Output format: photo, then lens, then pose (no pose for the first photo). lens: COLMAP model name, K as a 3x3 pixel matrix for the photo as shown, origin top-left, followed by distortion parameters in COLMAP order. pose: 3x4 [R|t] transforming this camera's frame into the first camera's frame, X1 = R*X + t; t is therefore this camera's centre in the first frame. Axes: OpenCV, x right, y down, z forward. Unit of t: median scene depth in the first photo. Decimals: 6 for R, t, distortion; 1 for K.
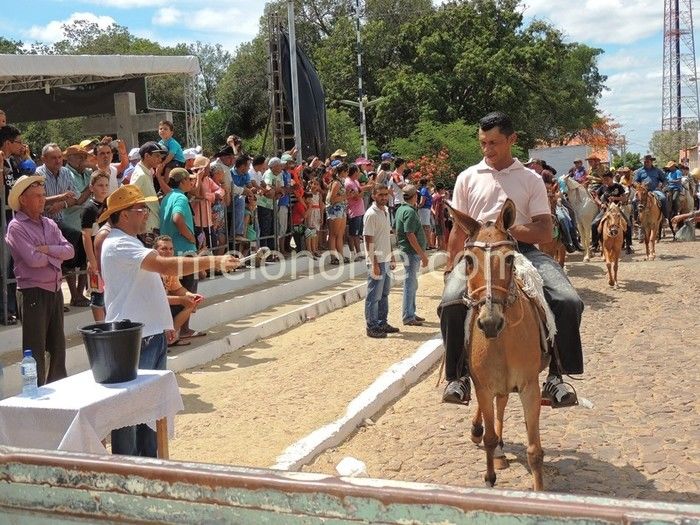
lens RADIAL K [[862.2, 0, 349.8], [0, 862.2, 261.4], [0, 0, 1]] dist [-0.045350, 0.000000]
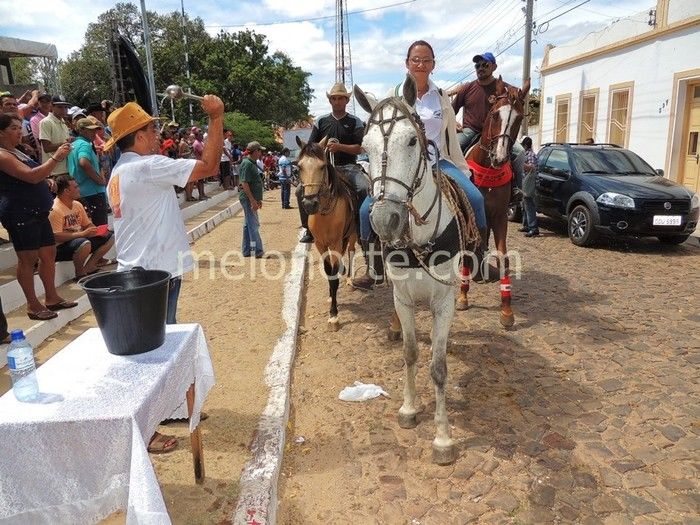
lens RADIAL K [[494.4, 0, 350.9], [0, 494.4, 256.6], [0, 0, 1]] dist [-0.027475, 0.006908]
pose [[0.926485, -0.062230, 0.371151, -0.122089], [0.019884, 0.992950, 0.116852, 0.003842], [-0.375806, -0.100882, 0.921191, 0.251343]]
